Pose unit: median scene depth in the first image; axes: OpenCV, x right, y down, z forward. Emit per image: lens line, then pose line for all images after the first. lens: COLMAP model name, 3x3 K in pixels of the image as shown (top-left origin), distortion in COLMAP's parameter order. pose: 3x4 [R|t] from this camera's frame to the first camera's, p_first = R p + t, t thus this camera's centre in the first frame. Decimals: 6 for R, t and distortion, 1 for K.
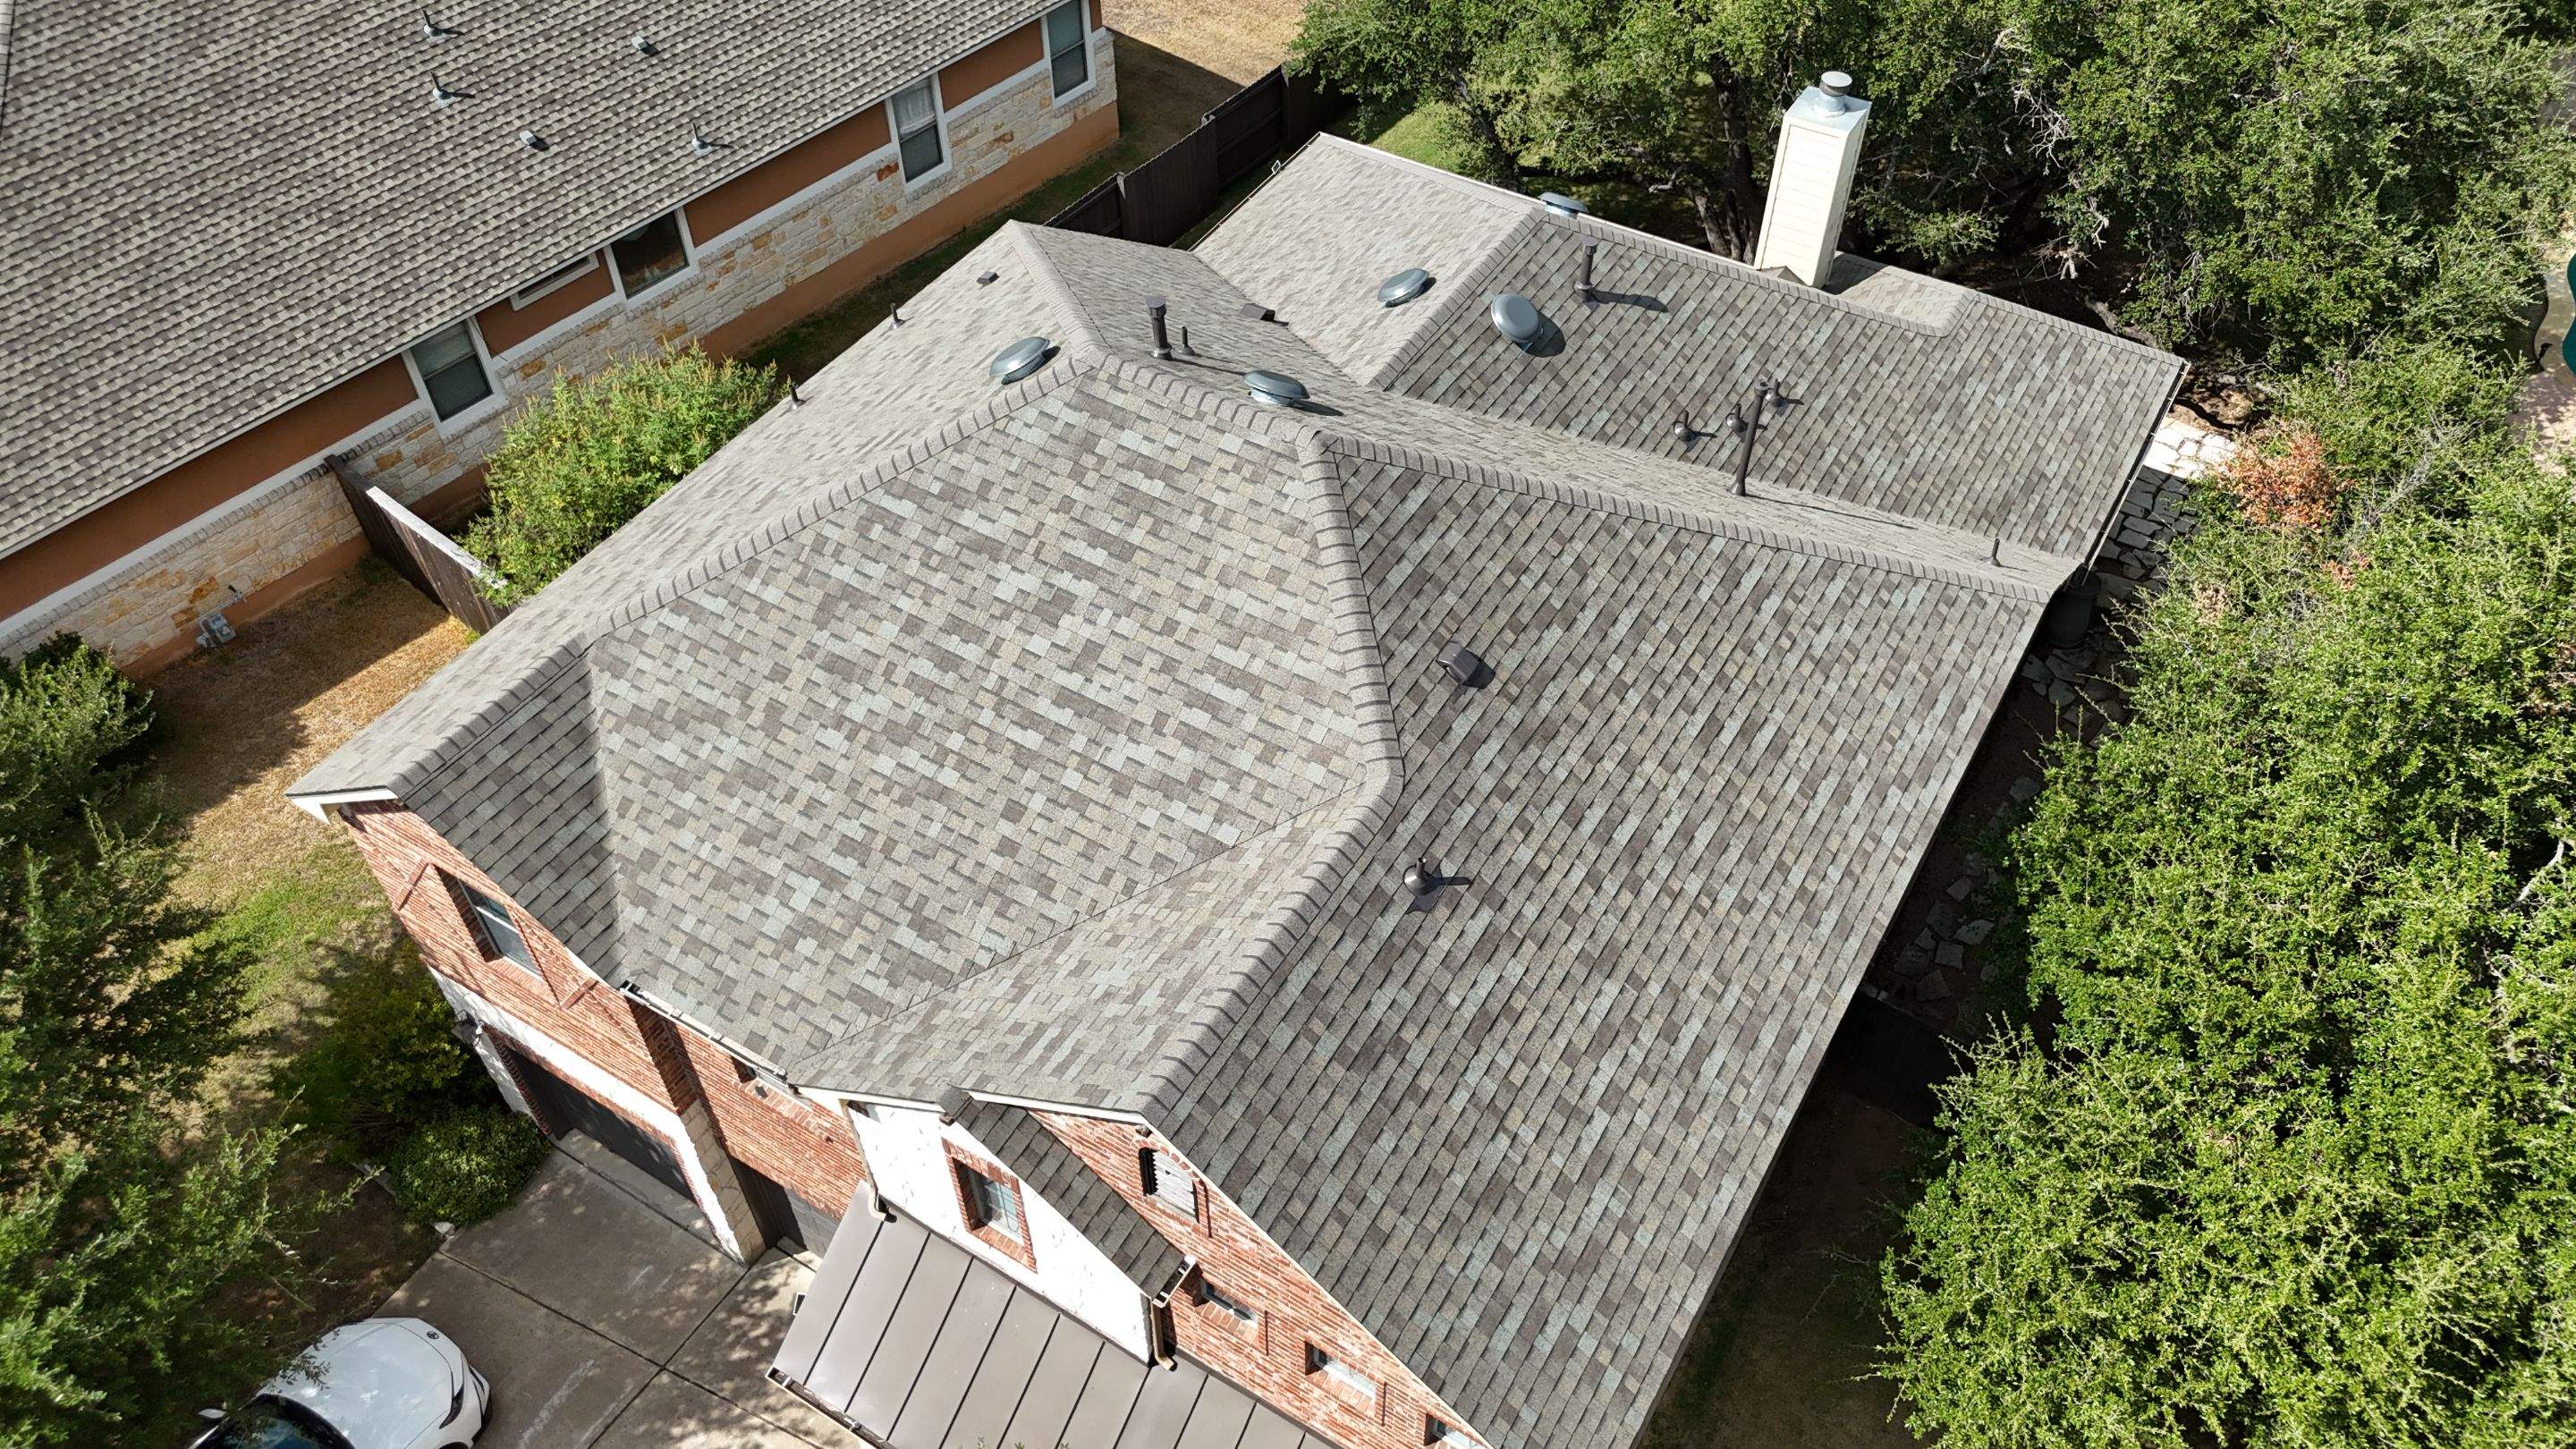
lens RADIAL K [[1900.7, 0, 1291.8], [0, 1900.7, 710.5], [0, 0, 1]] dist [0.074390, -0.072080]
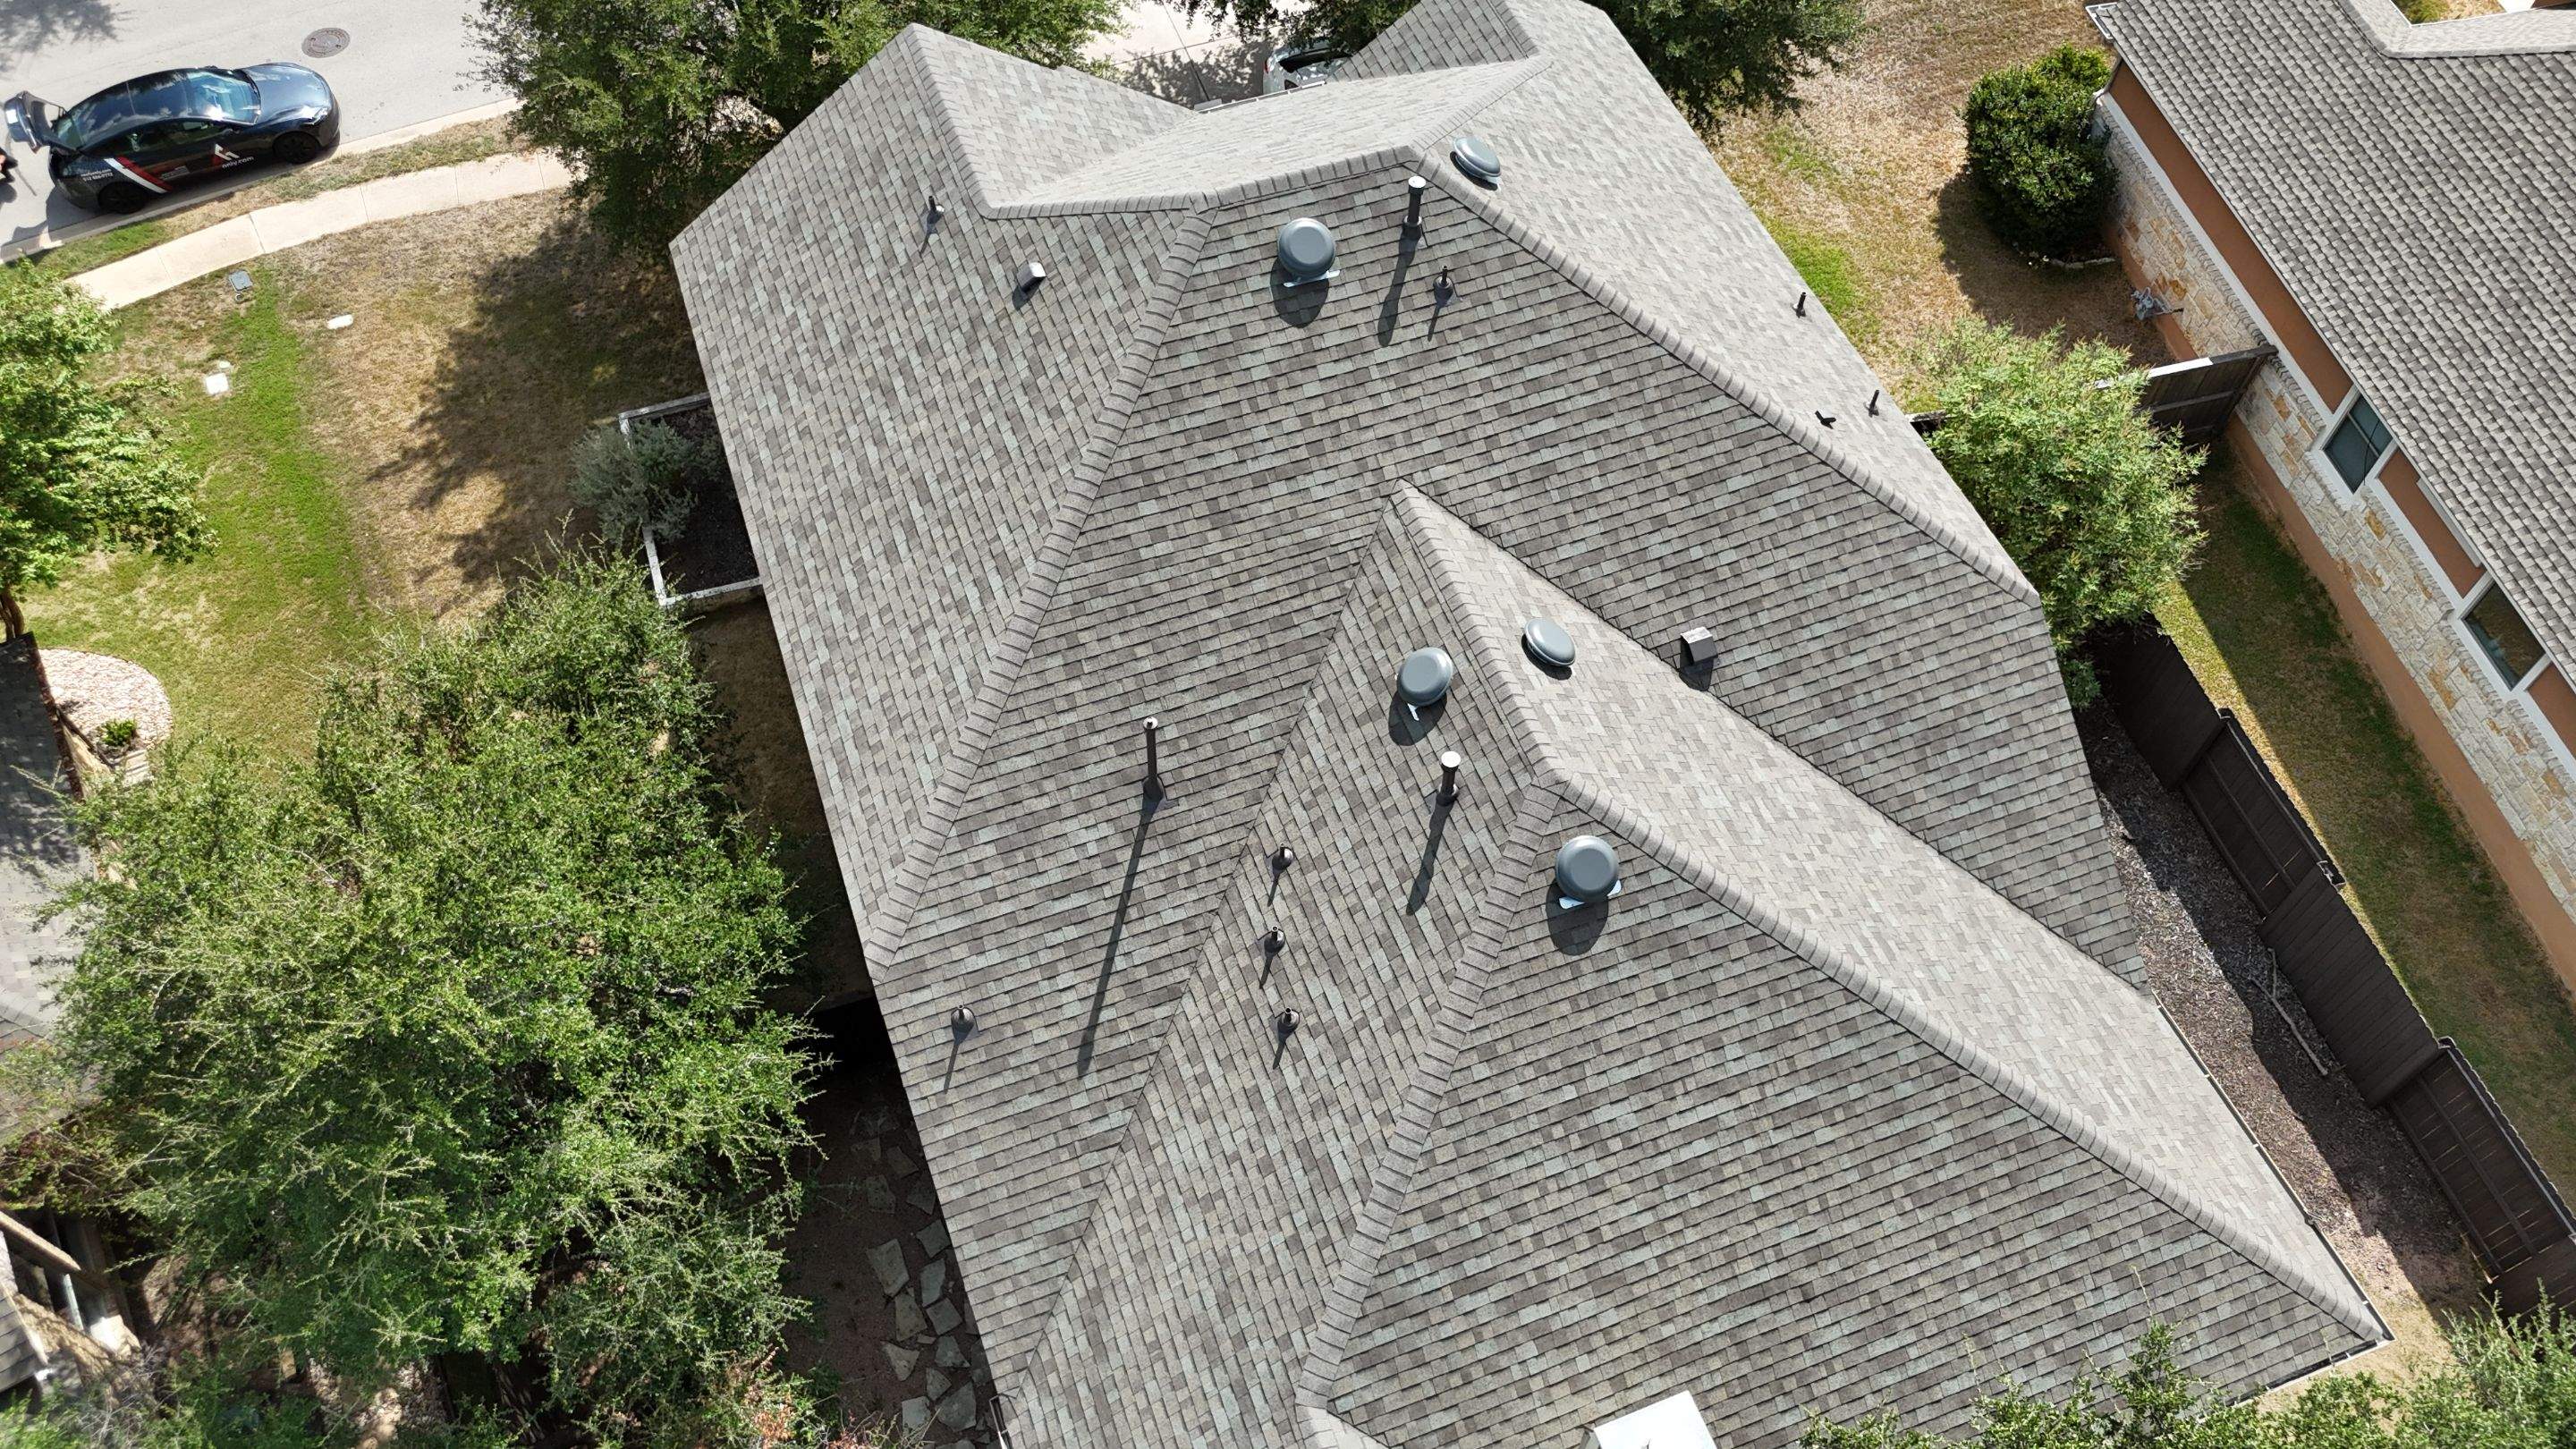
lens RADIAL K [[1900.7, 0, 1285.0], [0, 1900.7, 730.7], [0, 0, 1]] dist [0.074390, -0.072080]
pose [[-0.622092, 0.653609, -0.431041, 0.433964], [-0.570161, -0.000885, 0.821532, -0.698053], [0.536580, 0.756832, 0.373213, 0.479417]]
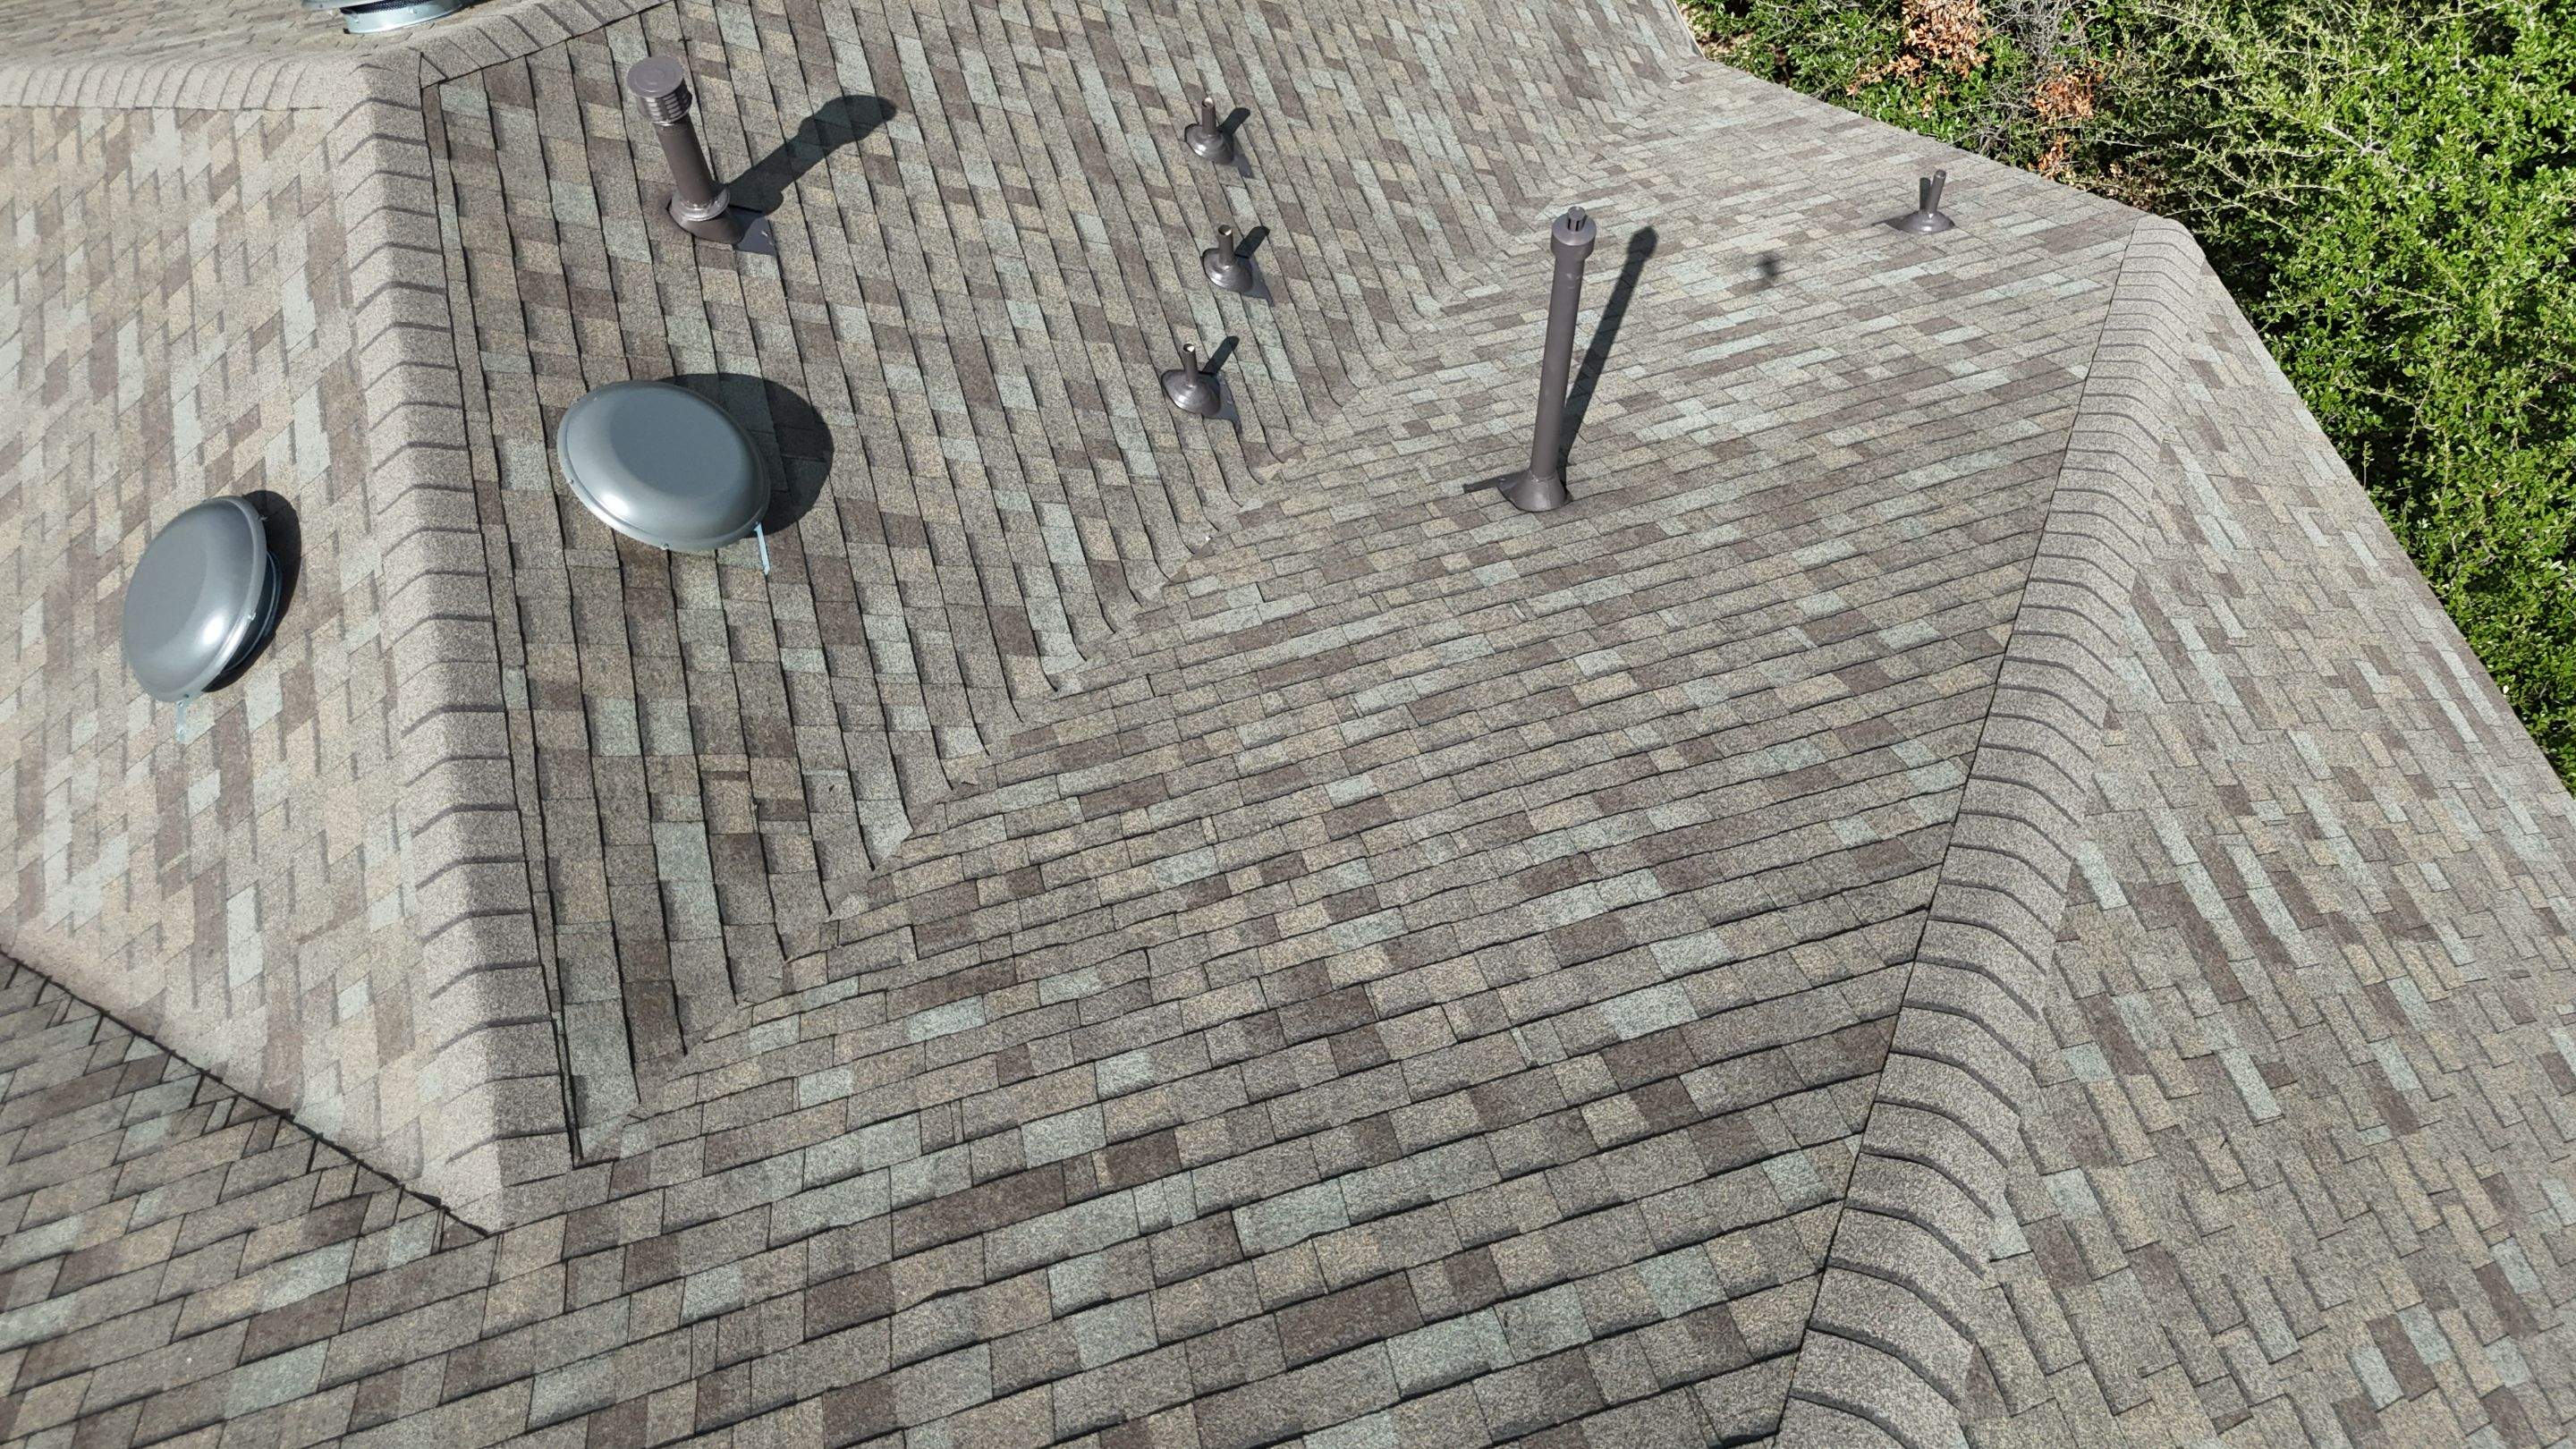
lens RADIAL K [[1900.7, 0, 1296.1], [0, 1900.7, 704.2], [0, 0, 1]] dist [0.074390, -0.072080]
pose [[0.659373, -0.665193, 0.350350, 0.042737], [0.547000, 0.744161, 0.383426, -0.178166], [-0.515769, -0.061179, 0.854541, 0.533754]]
